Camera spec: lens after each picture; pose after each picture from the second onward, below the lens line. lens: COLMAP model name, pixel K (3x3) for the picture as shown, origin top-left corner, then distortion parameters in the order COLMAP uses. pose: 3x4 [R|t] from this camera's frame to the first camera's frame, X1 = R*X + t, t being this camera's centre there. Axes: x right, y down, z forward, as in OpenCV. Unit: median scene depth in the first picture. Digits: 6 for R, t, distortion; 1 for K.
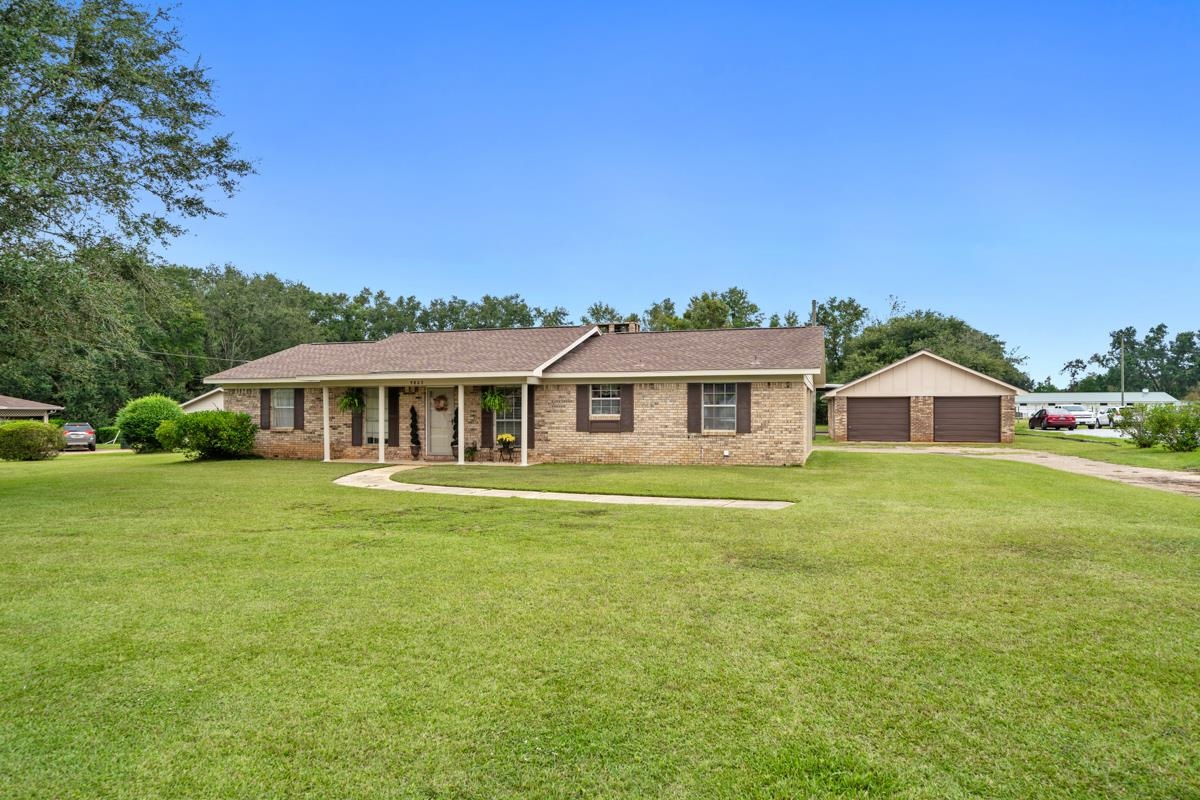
lens RADIAL K [[727.5, 0, 600.0], [0, 727.5, 400.0], [0, 0, 1]] dist [-0.002655, -0.000032]
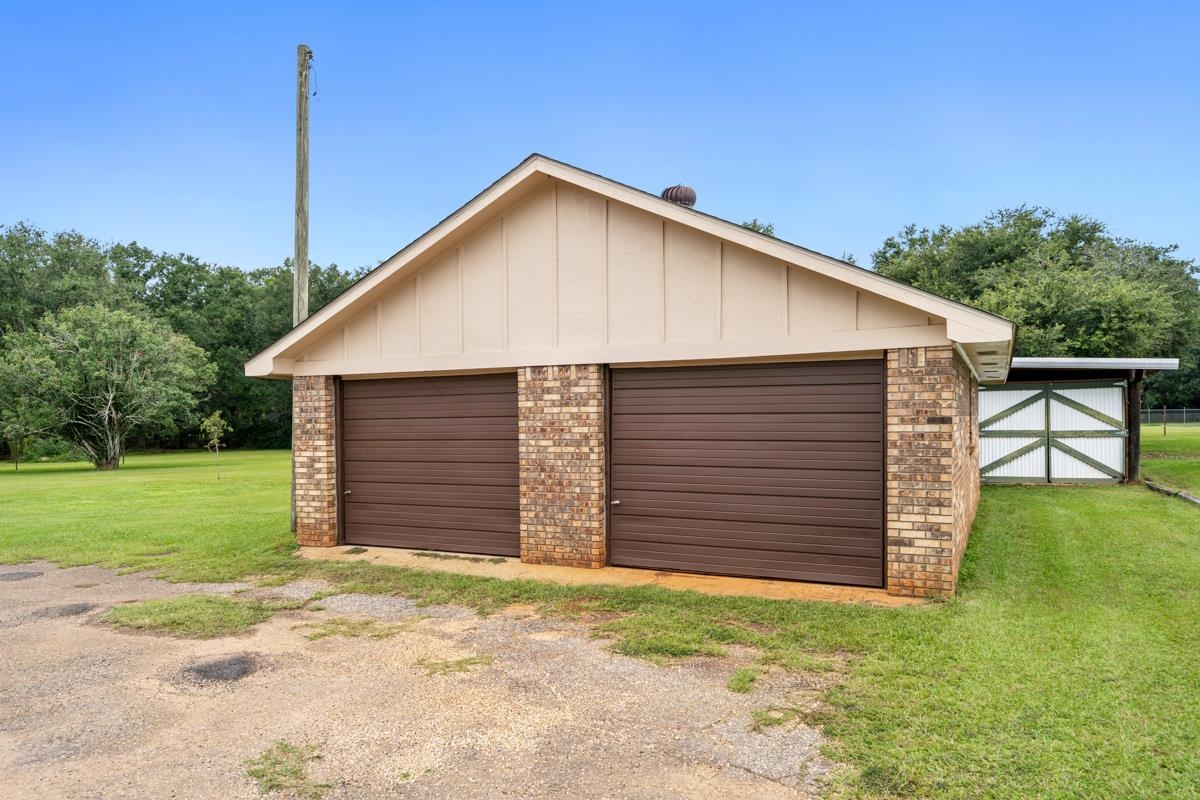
lens RADIAL K [[841.1, 0, 578.4], [0, 841.1, 417.8], [0, 0, 1]] dist [-0.001081, -0.000580]
pose [[0.981944, -0.010620, -0.188874, 0.731788], [0.013605, 0.999802, 0.014517, 0.010843], [0.188682, -0.016825, 0.981894, 1.087344]]
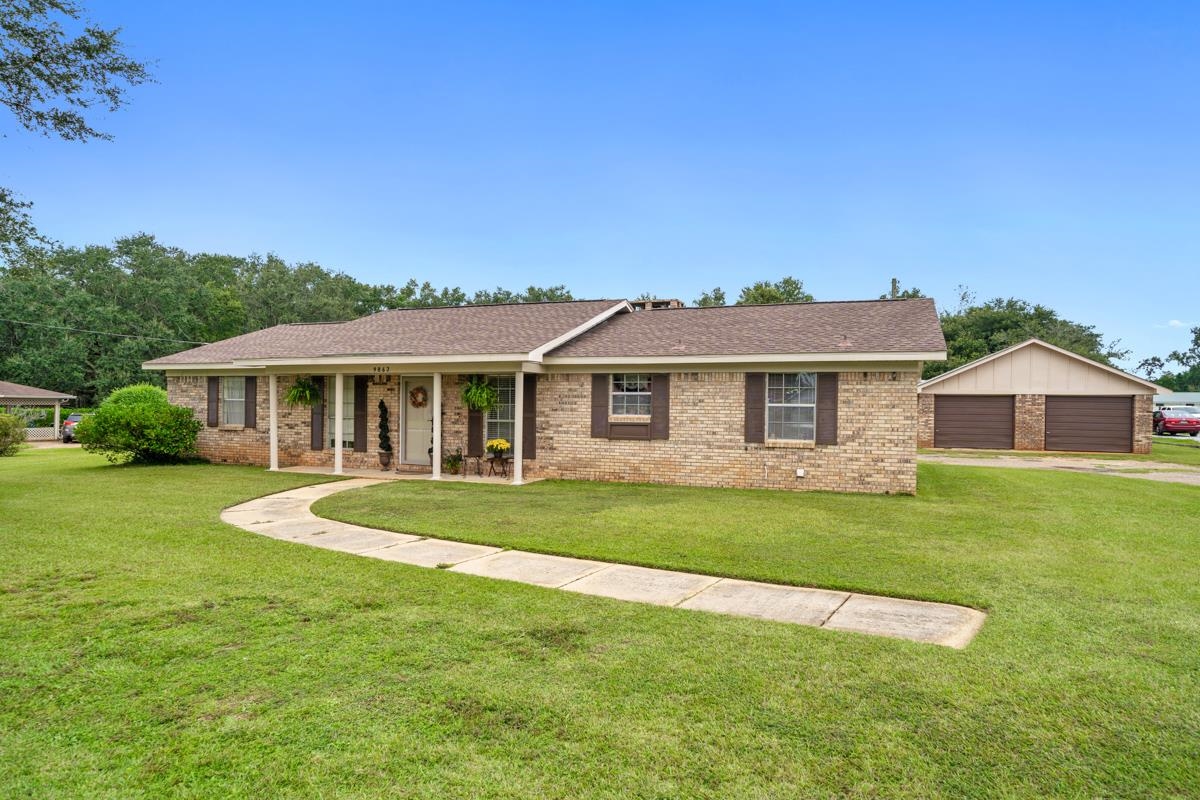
lens RADIAL K [[710.7, 0, 600.0], [0, 710.7, 400.0], [0, 0, 1]] dist [-0.001896, -0.000548]
pose [[0.997525, 0.011436, -0.069373, 0.022604], [-0.010870, 0.999905, 0.008529, -0.000782], [0.069464, -0.007753, 0.997554, 0.248850]]
